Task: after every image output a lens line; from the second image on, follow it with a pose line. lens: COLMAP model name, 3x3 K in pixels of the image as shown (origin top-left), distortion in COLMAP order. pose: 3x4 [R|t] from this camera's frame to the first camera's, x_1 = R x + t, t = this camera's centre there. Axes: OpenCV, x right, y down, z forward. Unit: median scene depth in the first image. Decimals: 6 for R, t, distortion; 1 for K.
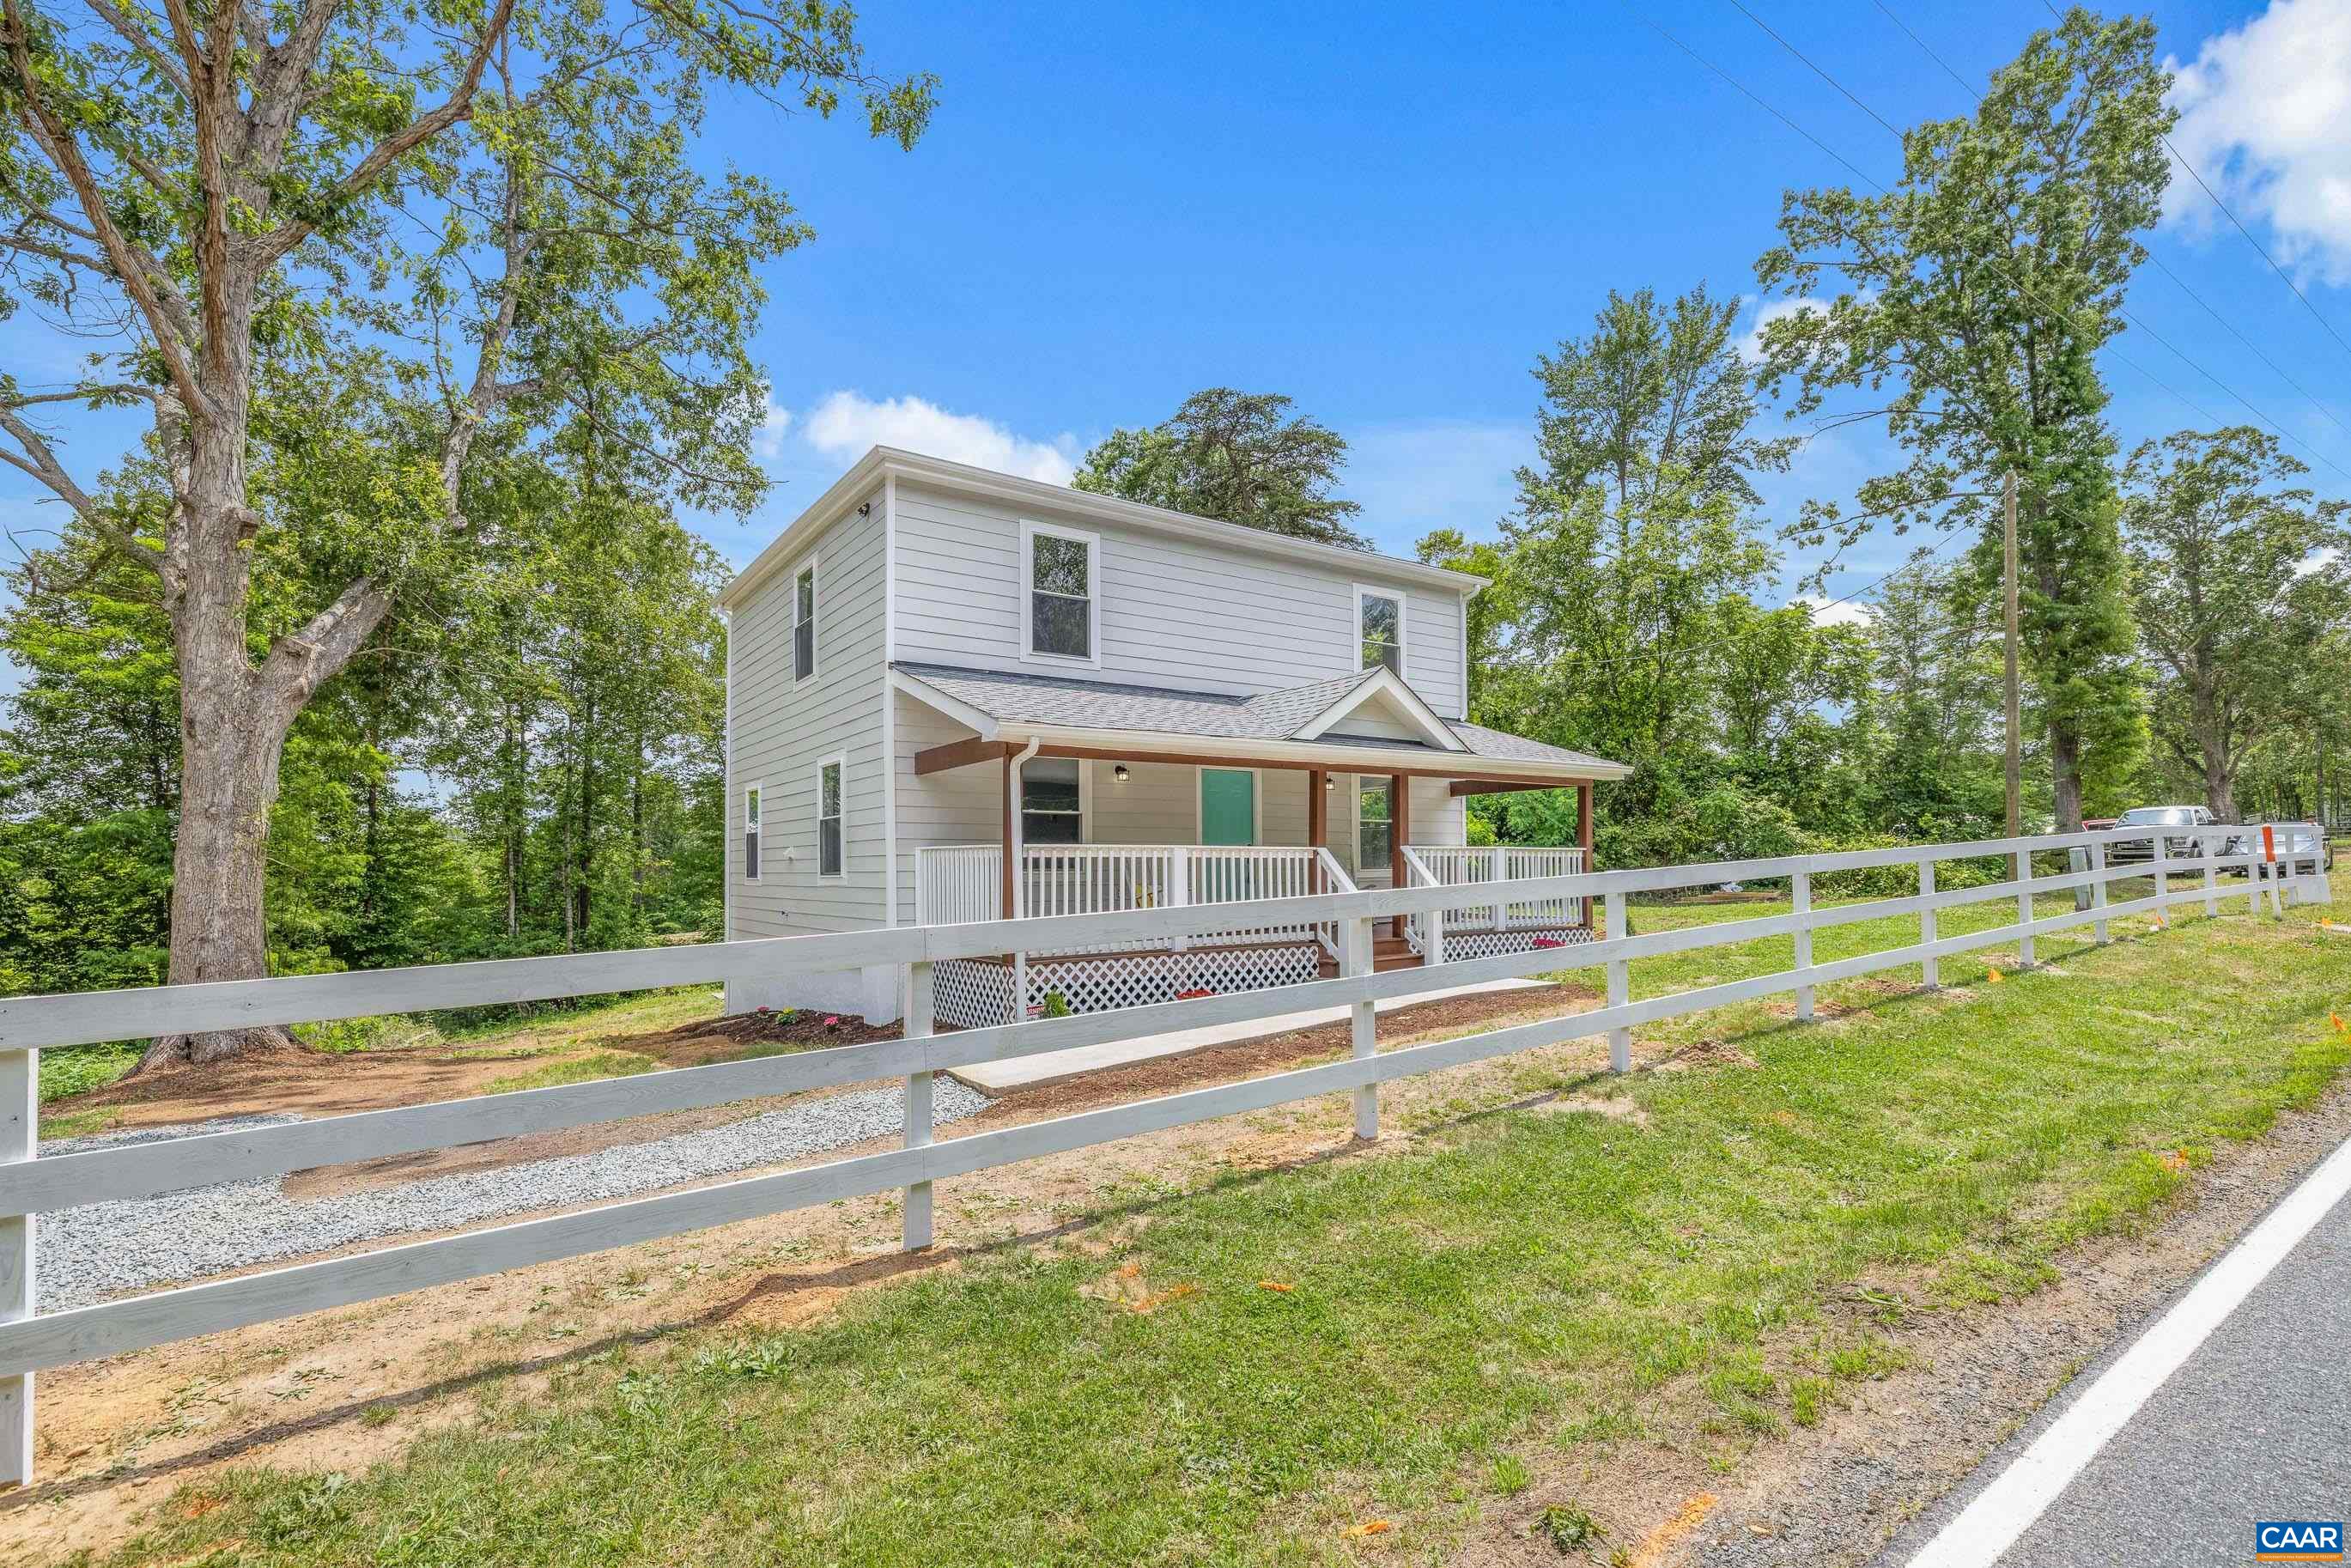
lens RADIAL K [[1095.1, 0, 1196.9], [0, 1095.1, 831.3], [0, 0, 1]] dist [-0.005705, 0.000000]
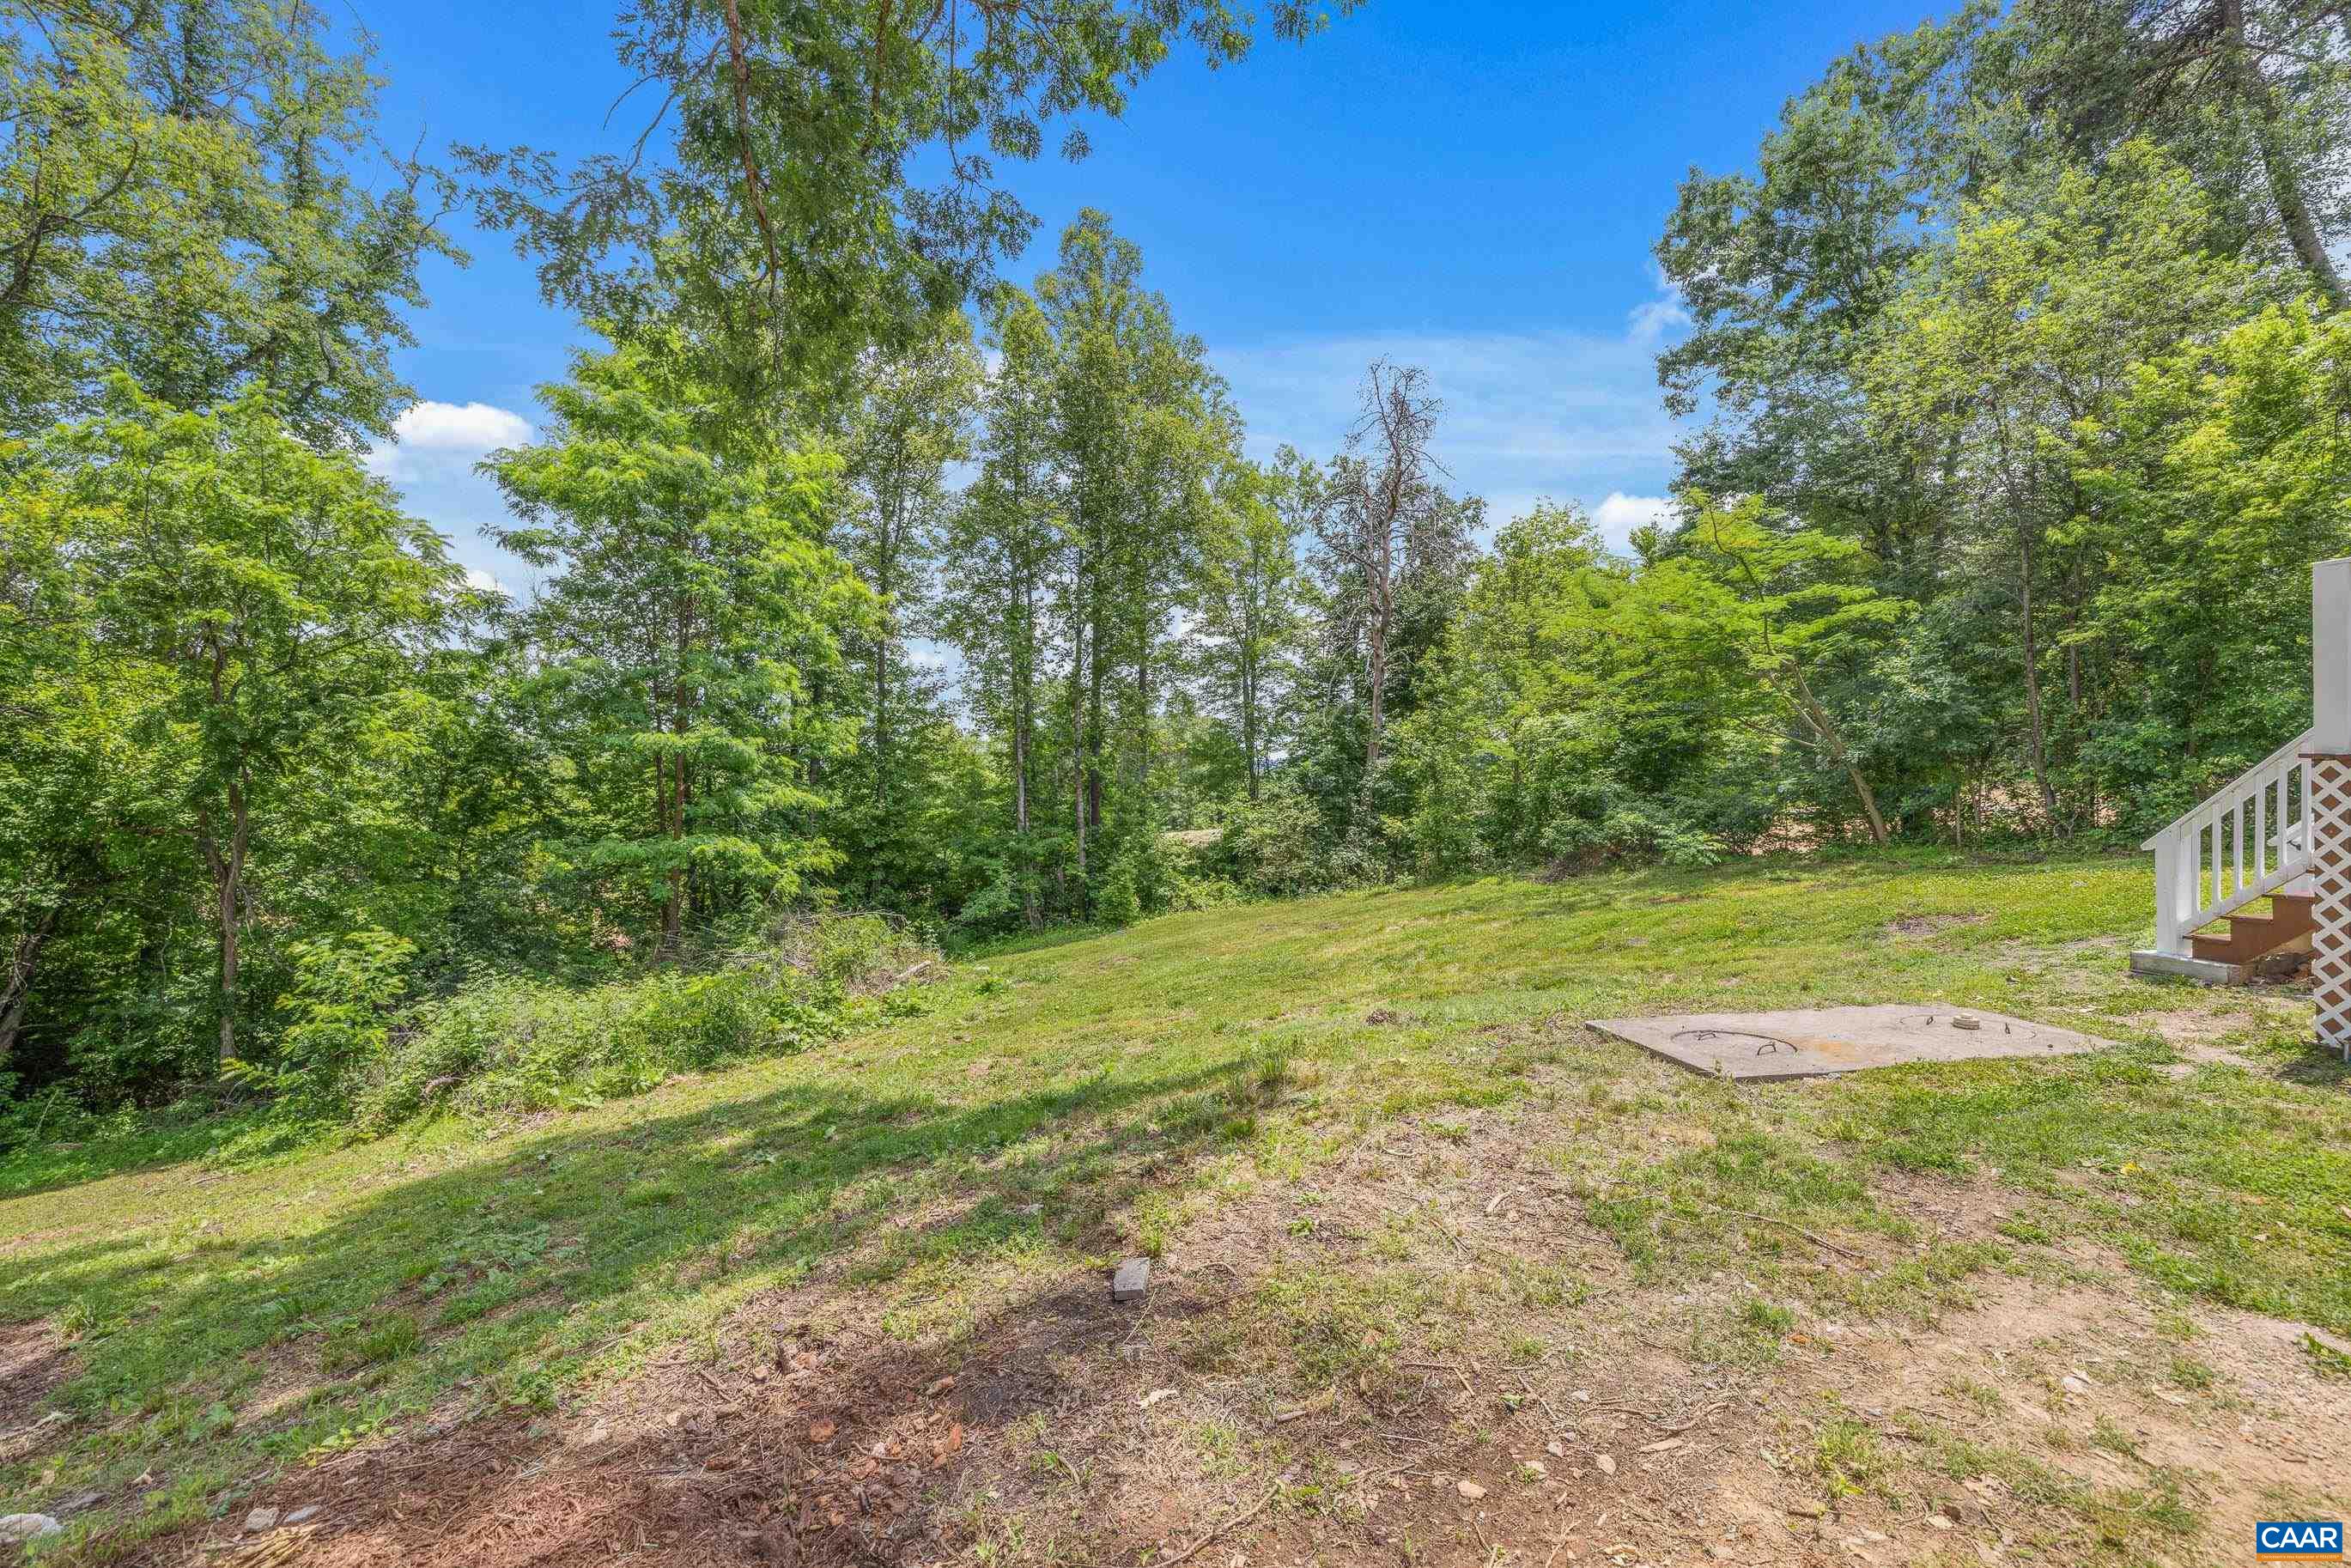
lens RADIAL K [[987.3, 0, 1184.6], [0, 987.3, 778.0], [0, 0, 1]] dist [0.002215, 0.000484]
pose [[0.925072, 0.001267, -0.379789, -0.324878], [0.010451, 0.999531, 0.028792, 0.049298], [0.379647, -0.030604, 0.924625, 0.504033]]
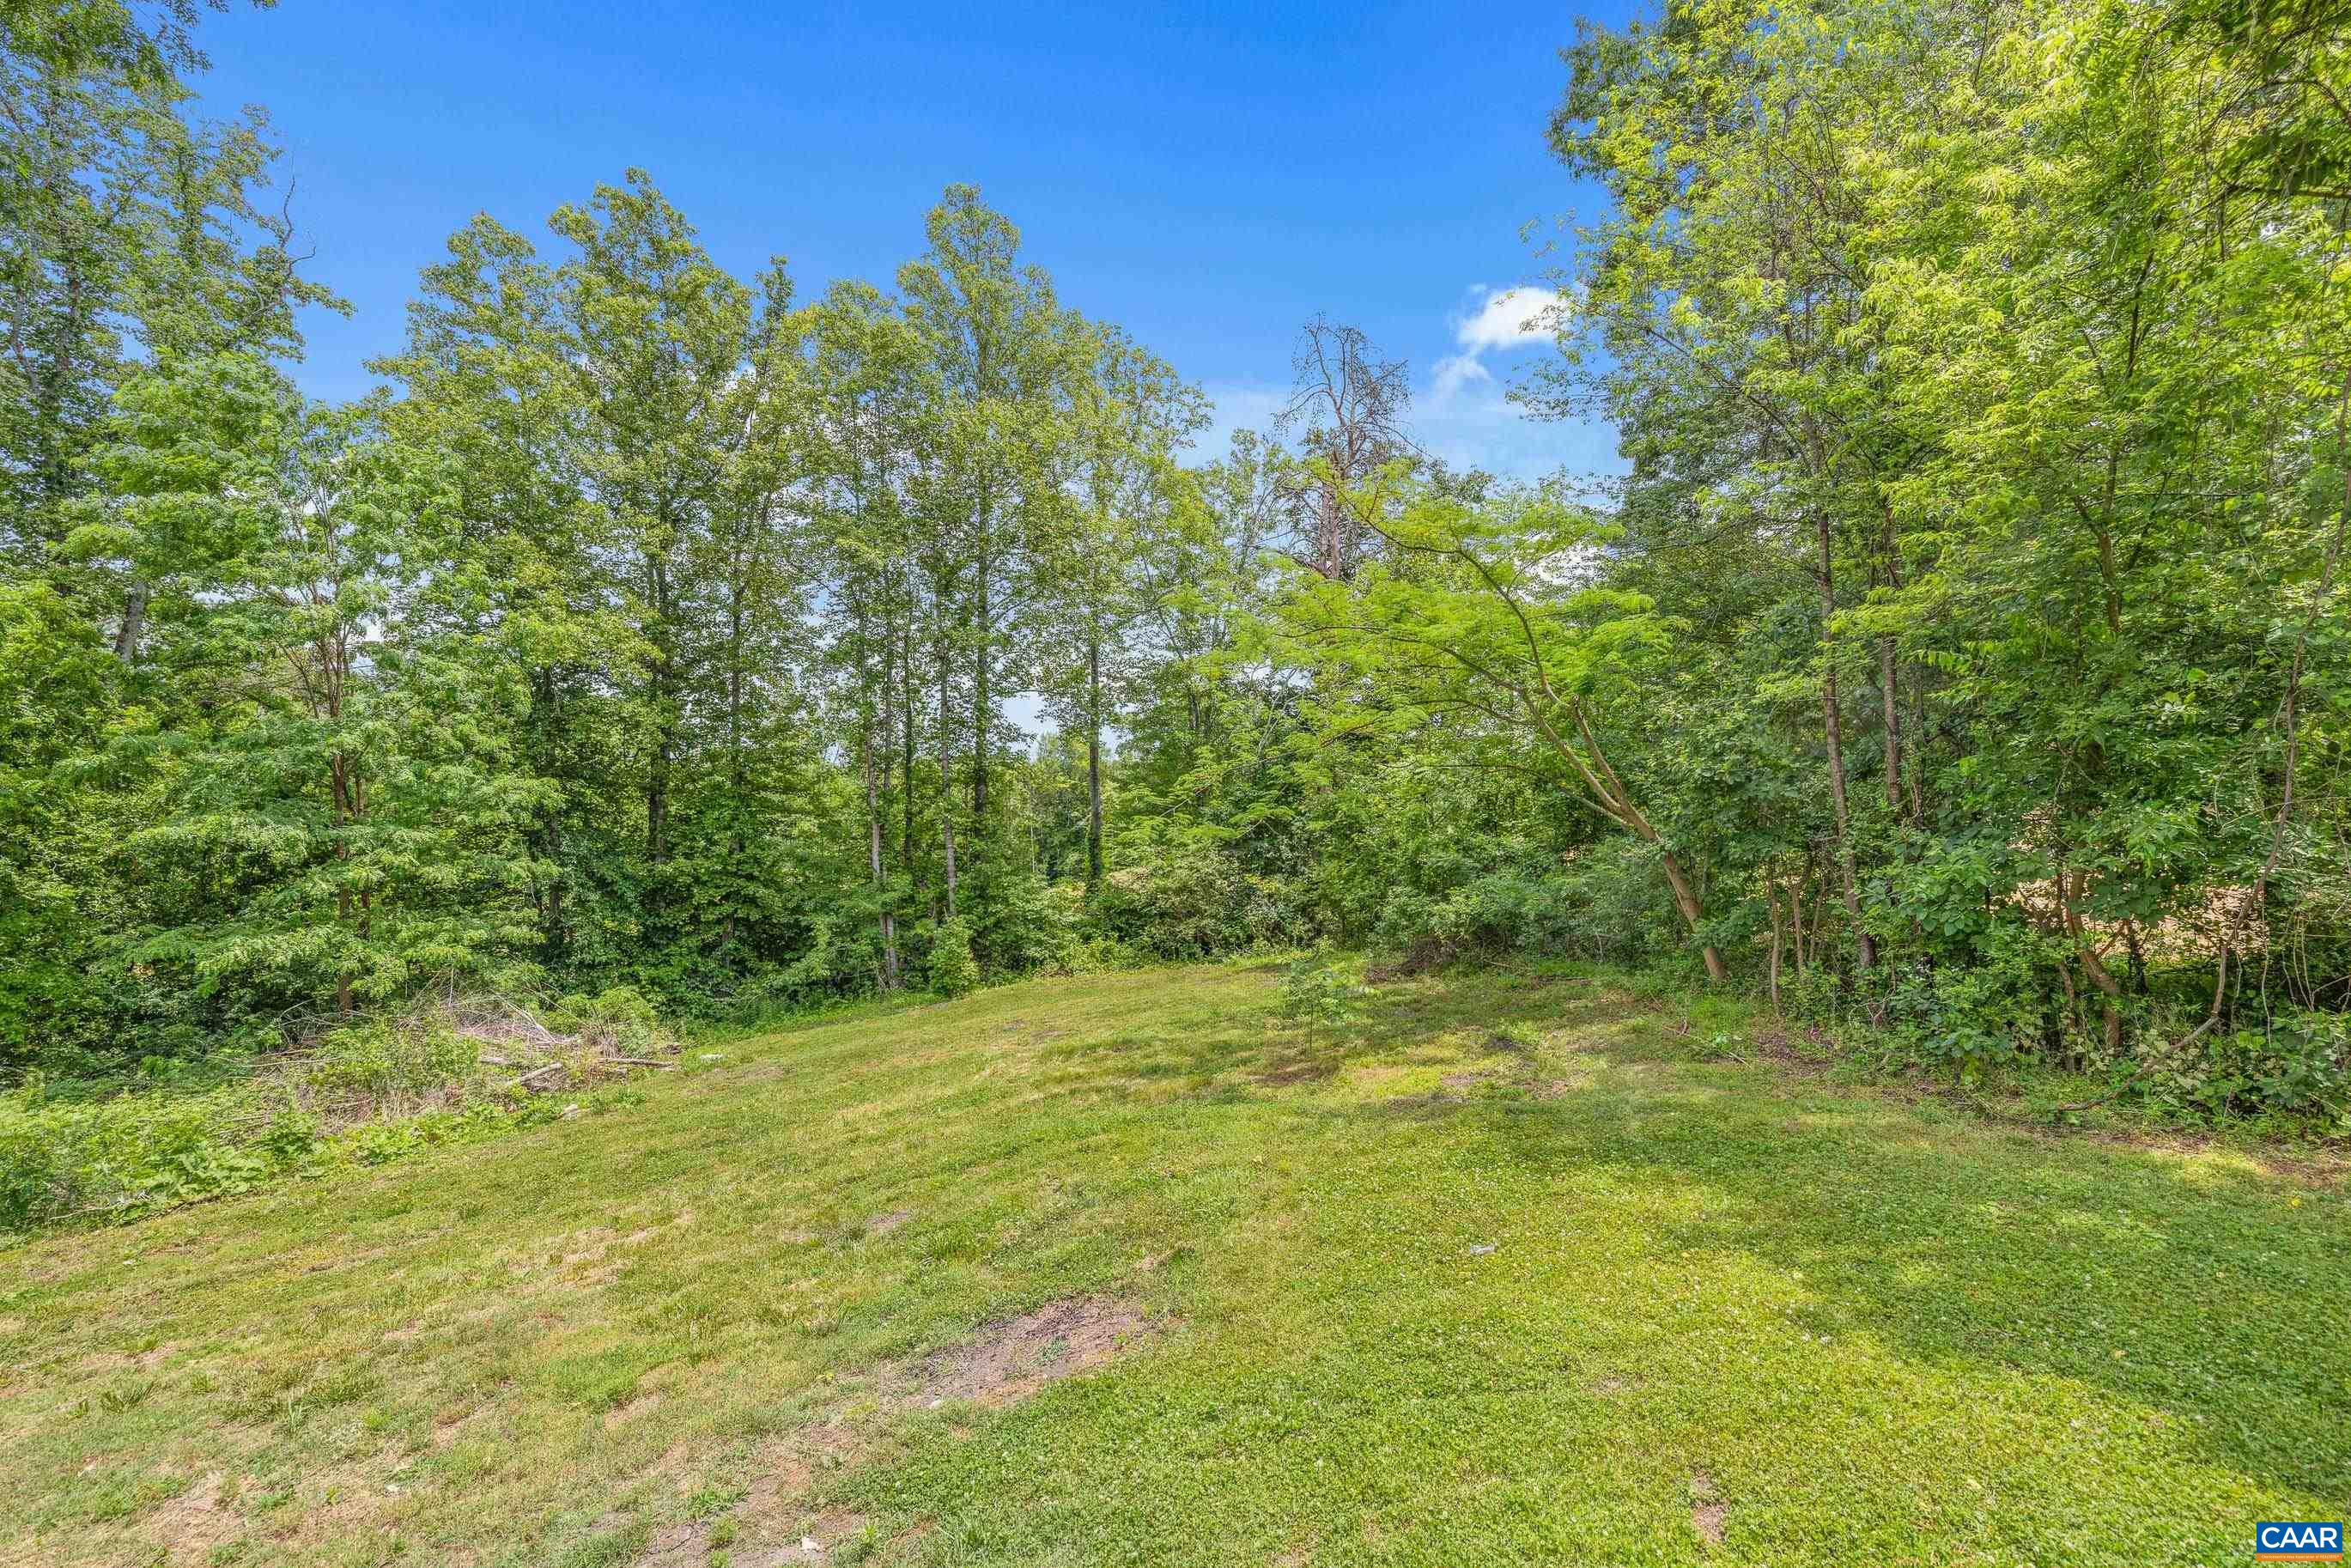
lens RADIAL K [[987.3, 0, 1184.6], [0, 987.3, 778.0], [0, 0, 1]] dist [0.002215, 0.000484]
pose [[0.830333, -0.003205, -0.557258, -0.095459], [0.023126, 0.999320, 0.028710, 0.011246], [0.556787, -0.036726, 0.829843, 0.809053]]
